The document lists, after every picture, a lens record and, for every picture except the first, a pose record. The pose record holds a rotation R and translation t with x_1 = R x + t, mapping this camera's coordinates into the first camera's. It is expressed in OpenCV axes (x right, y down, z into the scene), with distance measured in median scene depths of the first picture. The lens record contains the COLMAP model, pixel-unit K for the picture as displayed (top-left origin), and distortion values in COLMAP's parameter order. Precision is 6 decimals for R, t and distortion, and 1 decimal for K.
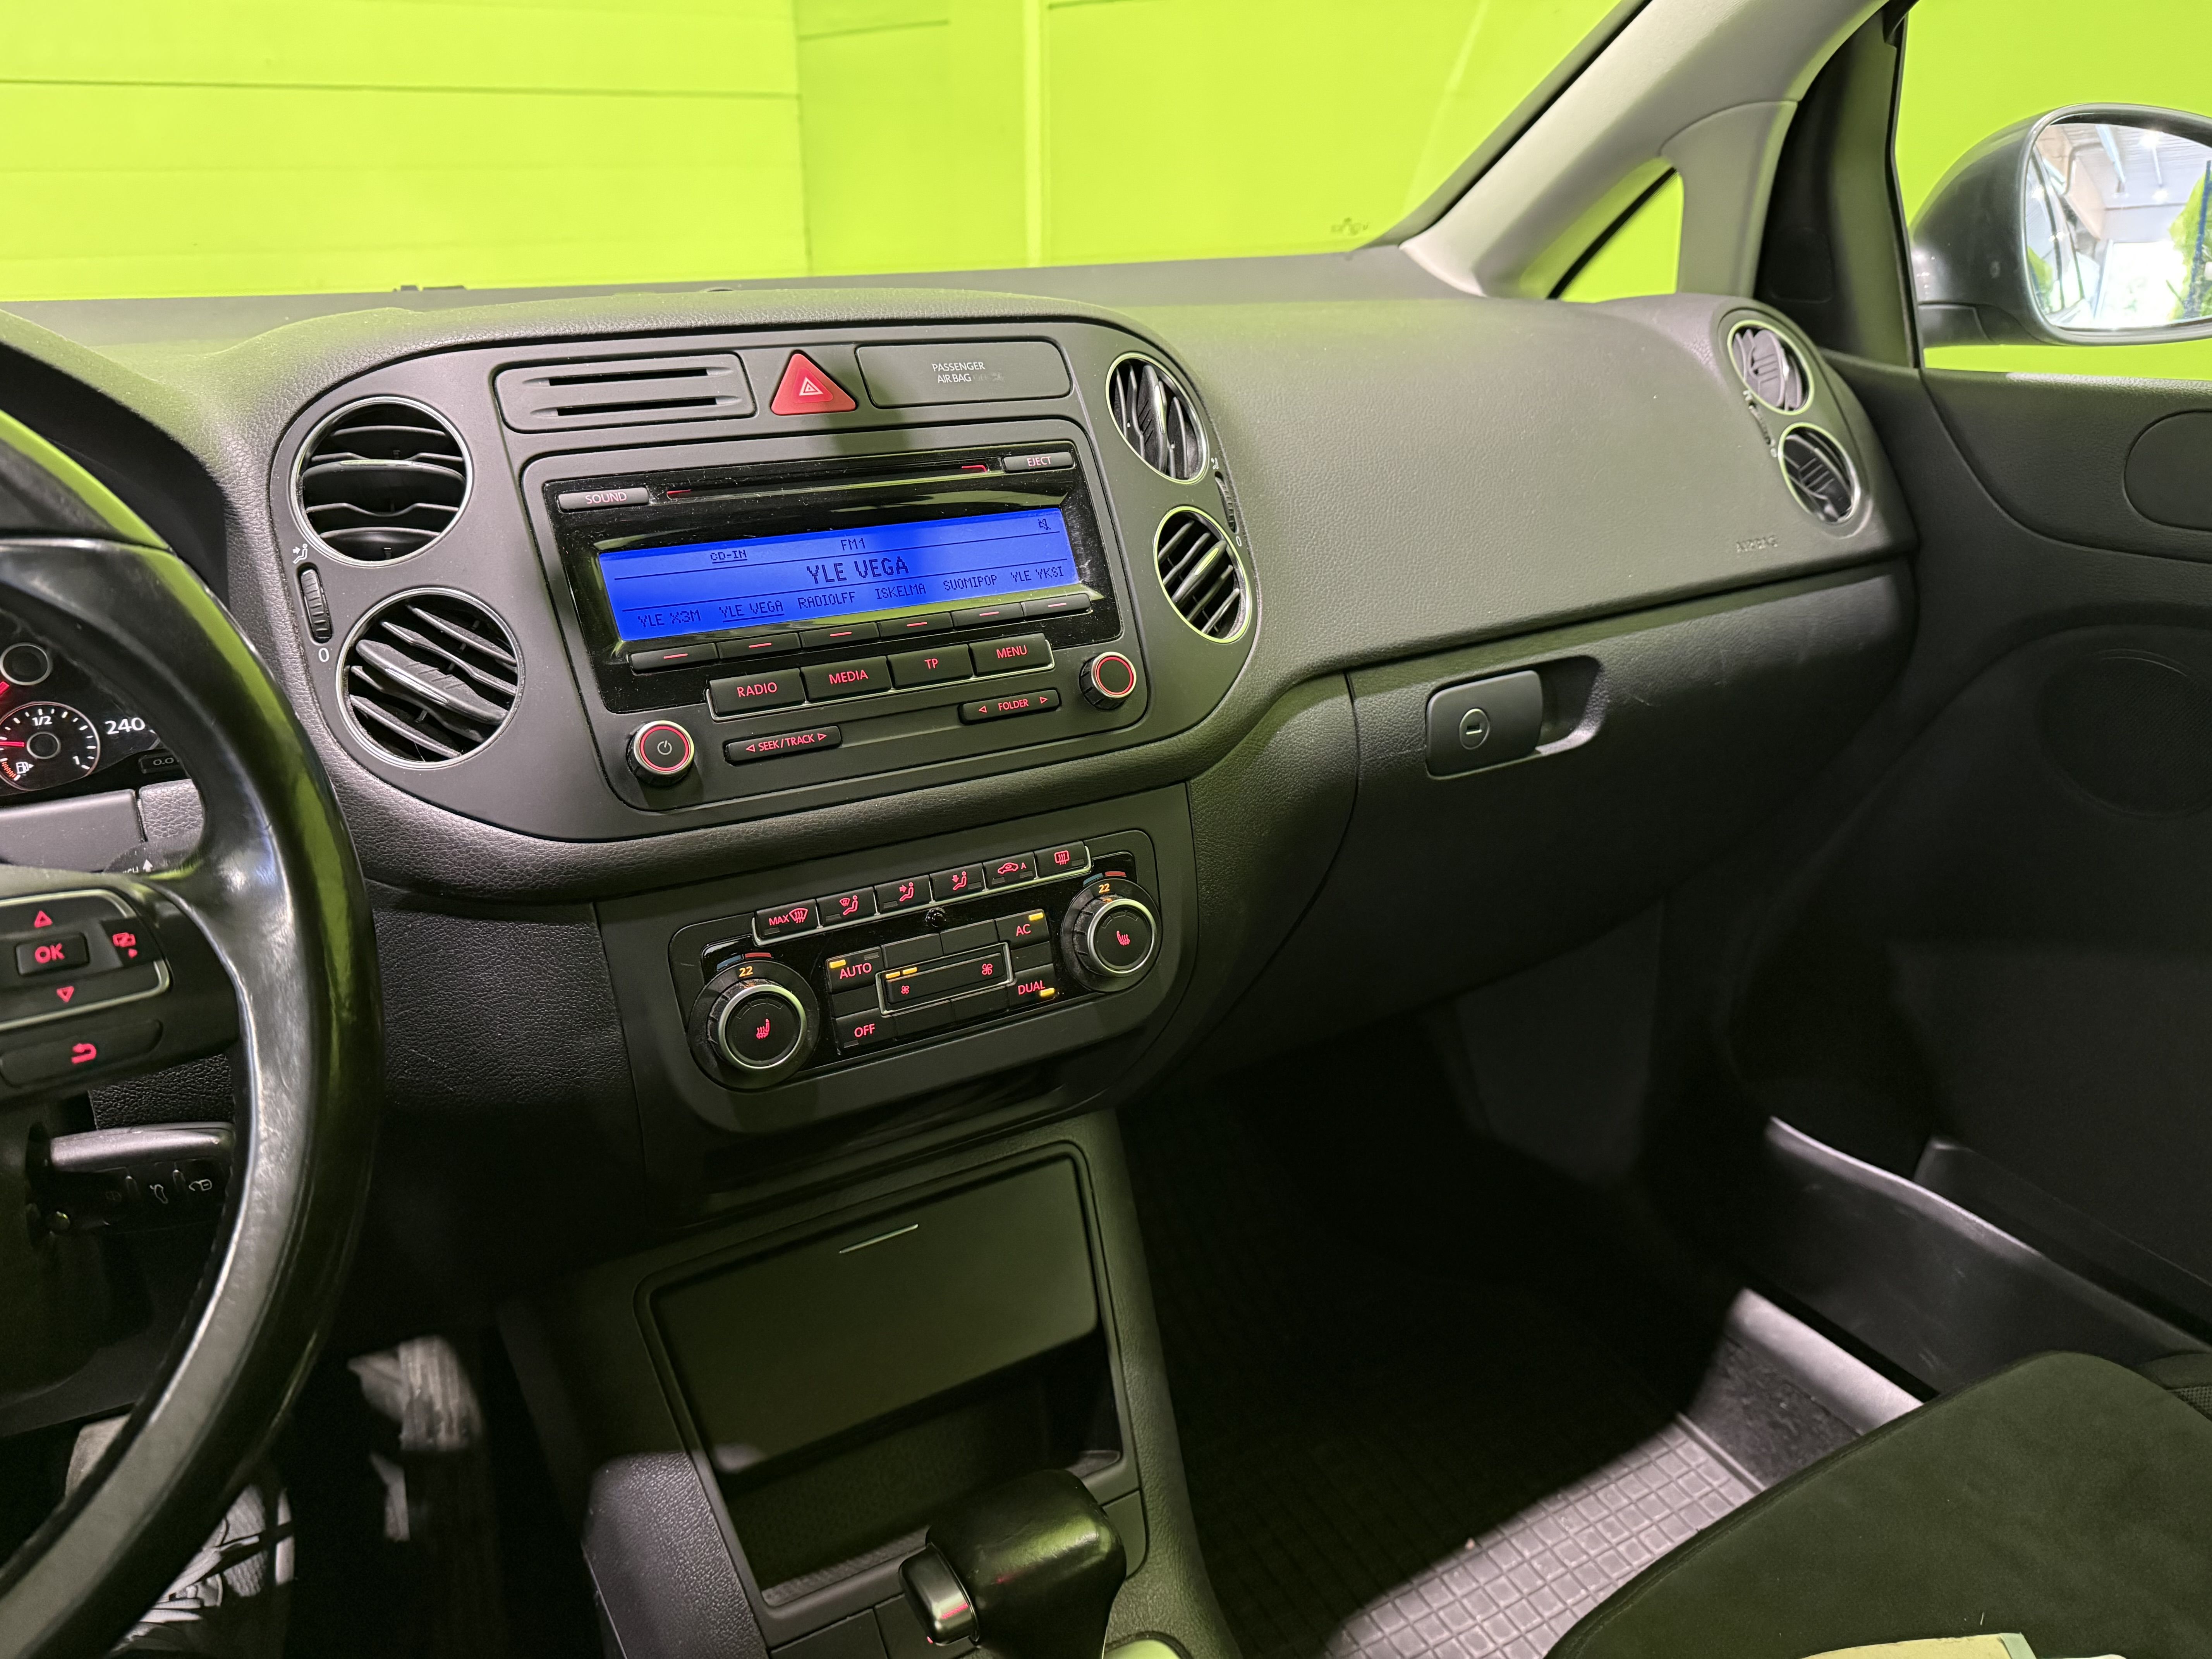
lens RADIAL K [[1626.6, 0, 1106.0], [0, 1626.6, 829.5], [0, 0, 1]] dist [0.010501, -0.025180]
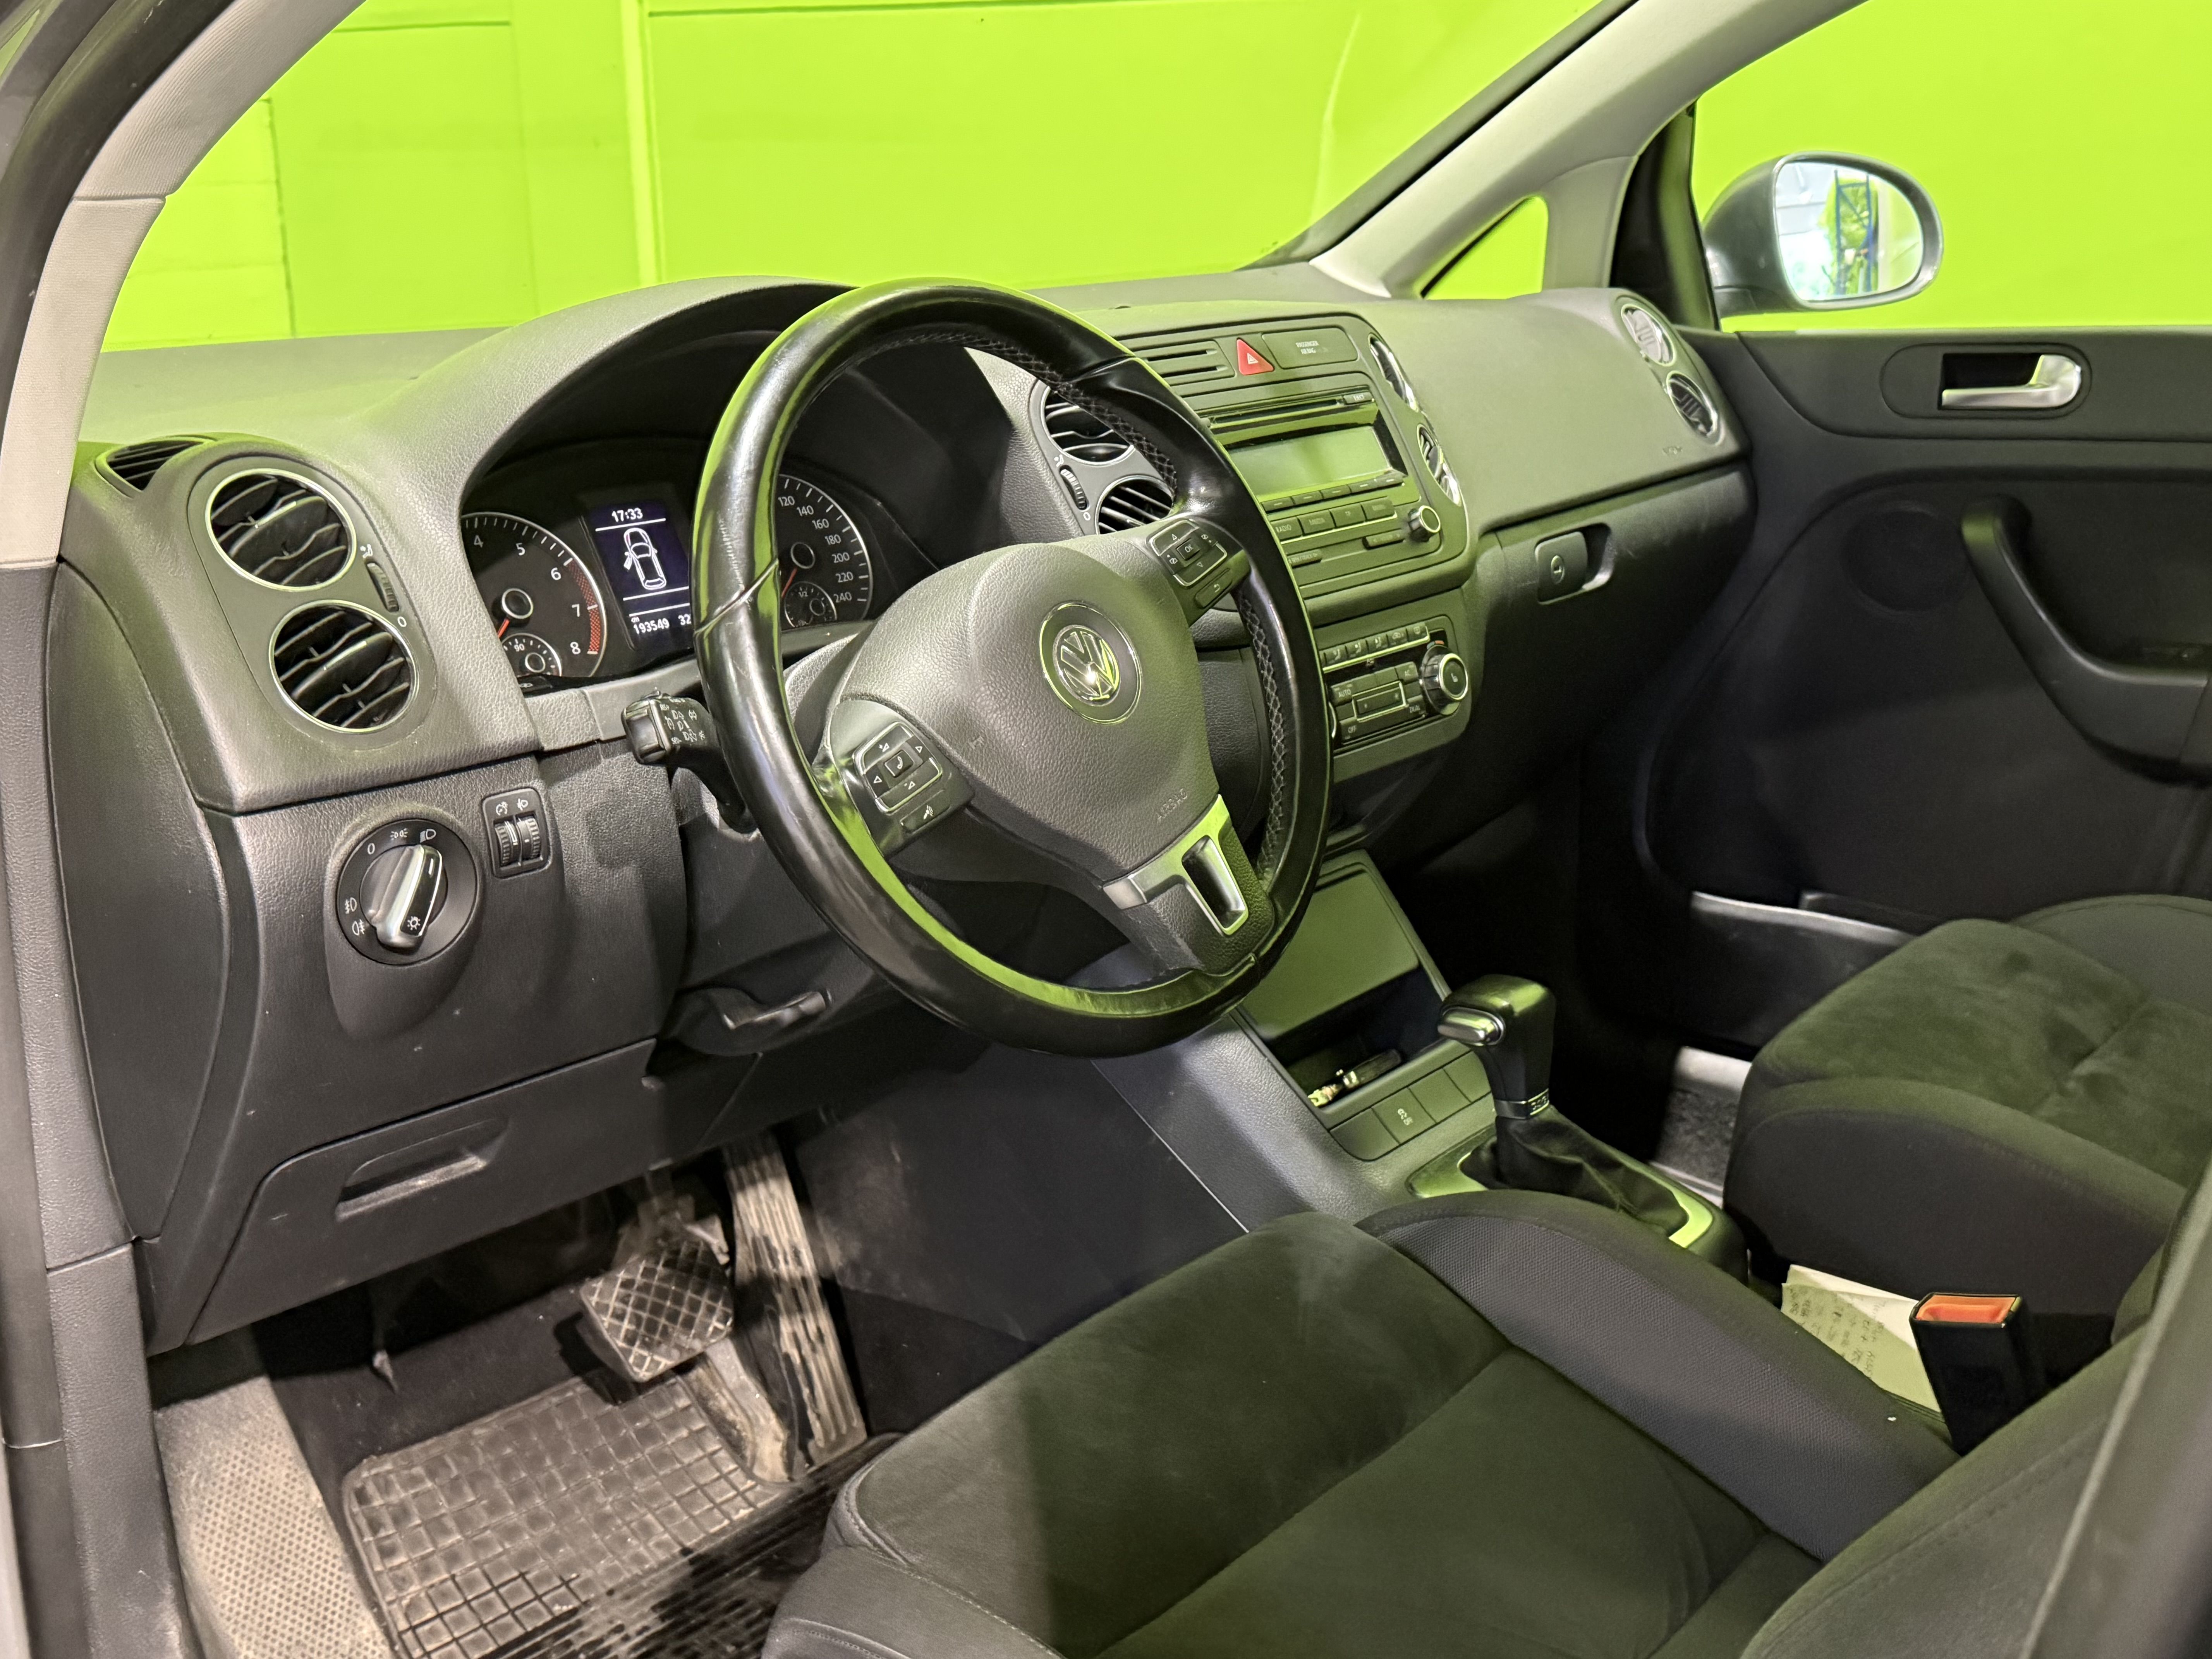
lens RADIAL K [[2224.2, 0, 1106.0], [0, 2224.2, 829.5], [0, 0, 1]] dist [0.049082, 0.007865]
pose [[0.946743, -0.110422, 0.302465, -0.716729], [0.138380, 0.987718, -0.072552, 0.233975], [-0.290739, 0.110543, 0.950395, -0.718376]]
